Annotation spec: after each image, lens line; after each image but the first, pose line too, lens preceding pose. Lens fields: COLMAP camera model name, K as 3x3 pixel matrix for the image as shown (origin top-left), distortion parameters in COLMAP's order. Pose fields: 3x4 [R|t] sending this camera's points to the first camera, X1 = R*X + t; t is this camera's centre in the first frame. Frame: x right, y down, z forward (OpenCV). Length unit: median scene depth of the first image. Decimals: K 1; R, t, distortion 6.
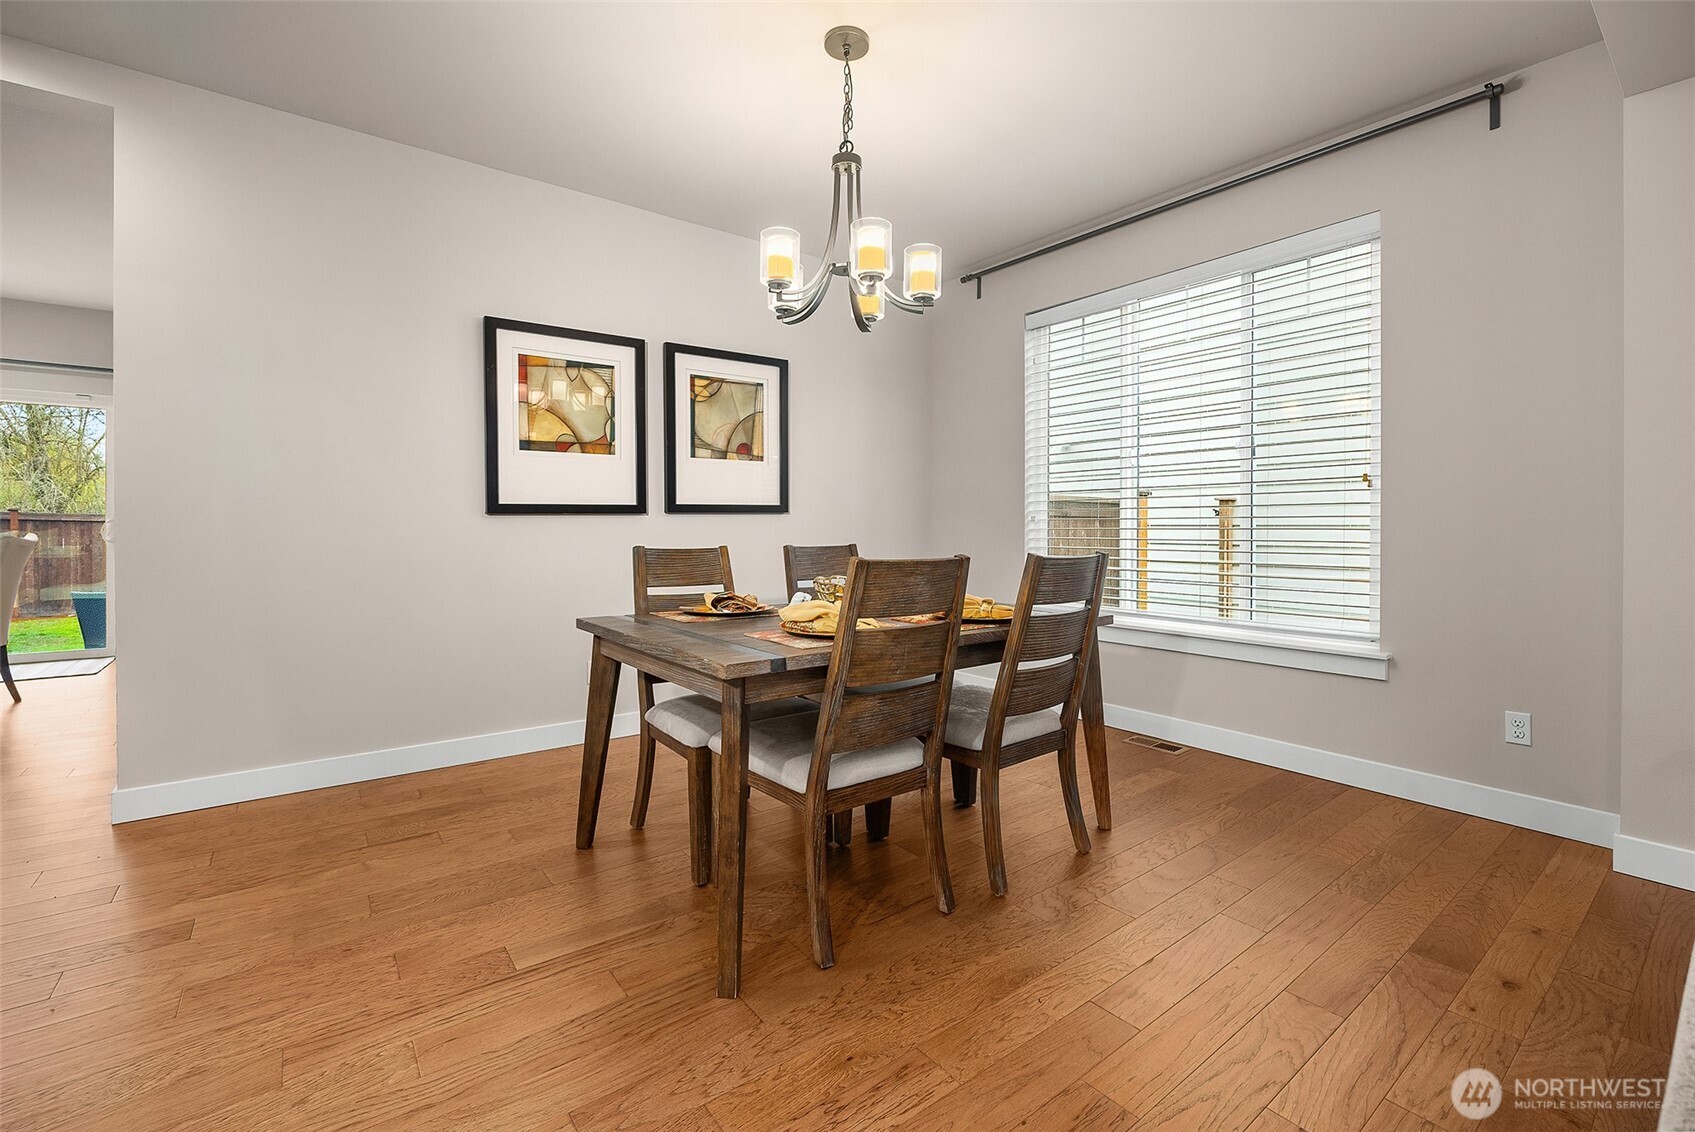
lens RADIAL K [[700.8, 0, 847.5], [0, 700.8, 566.0], [0, 0, 1]] dist [0.001231, -0.000020]
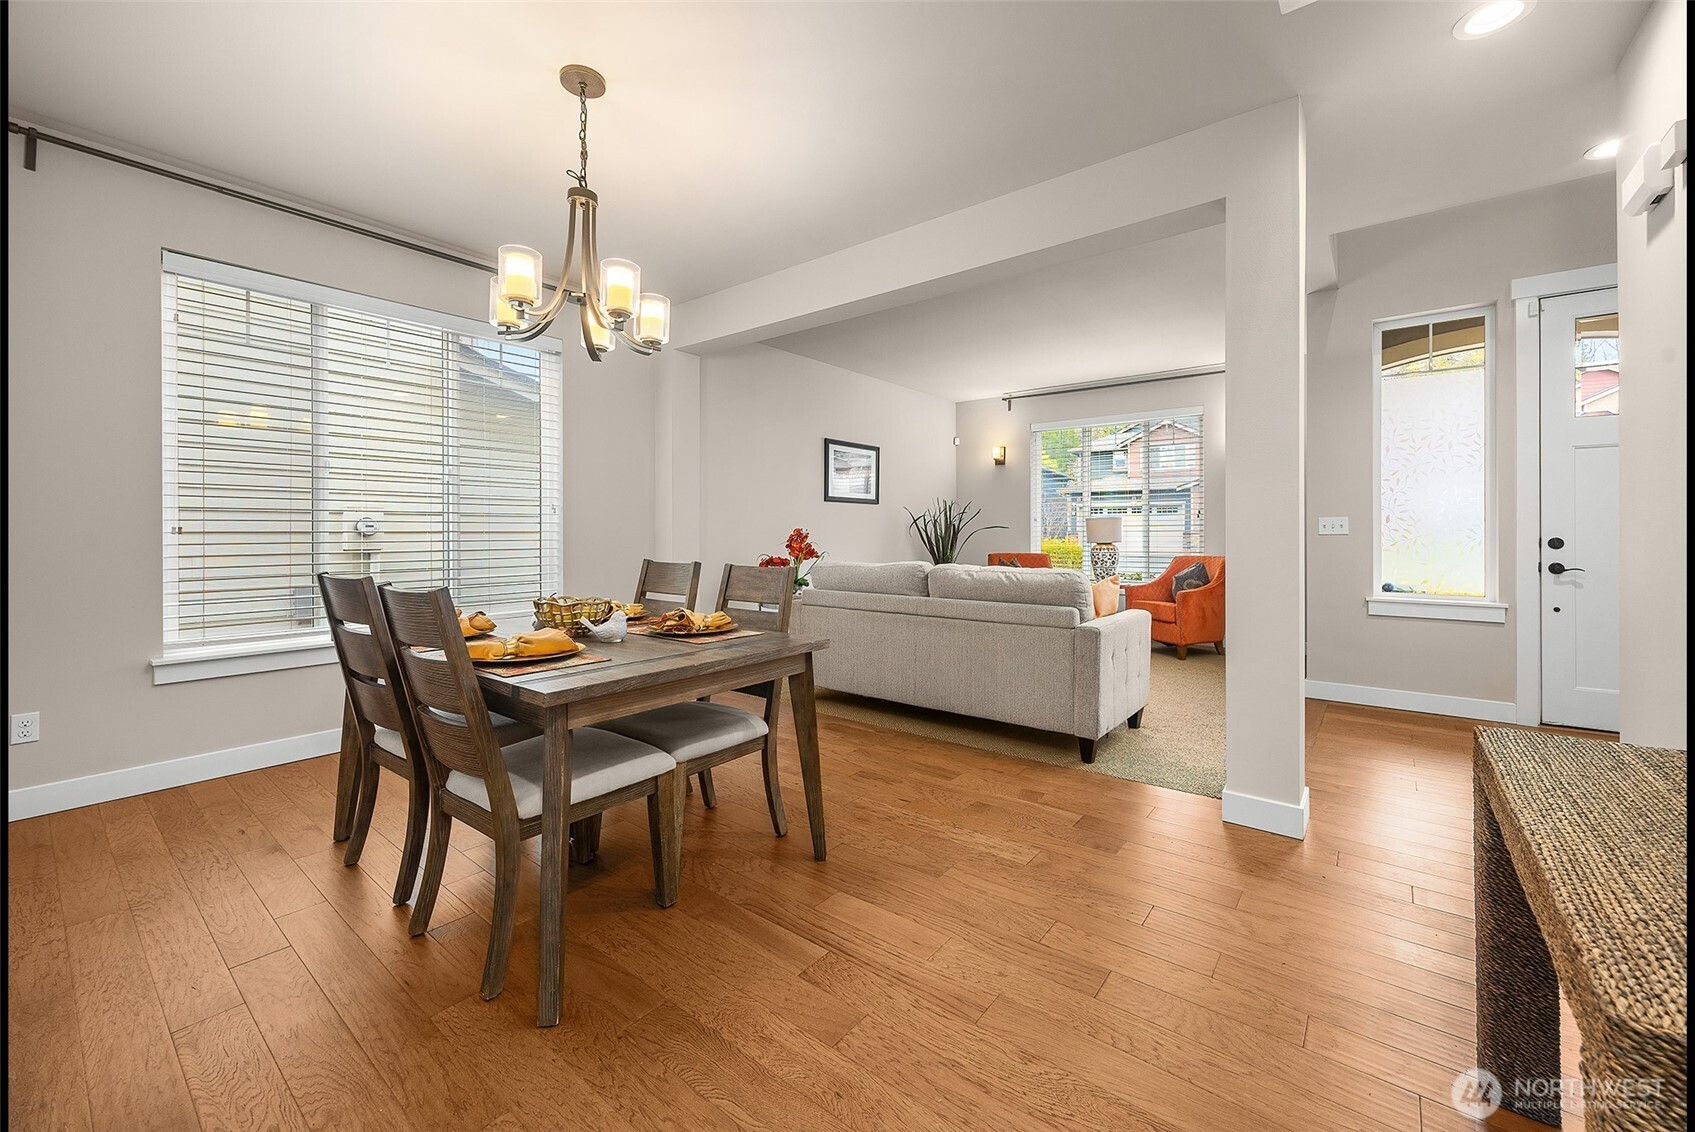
lens RADIAL K [[688.6, 0, 854.7], [0, 688.6, 537.9], [0, 0, 1]] dist [-0.000893, -0.000135]
pose [[-0.243742, -0.009887, 0.969790, -1.087195], [0.040383, 0.998977, 0.020335, -0.069408], [-0.968999, 0.044120, -0.243093, 0.849376]]
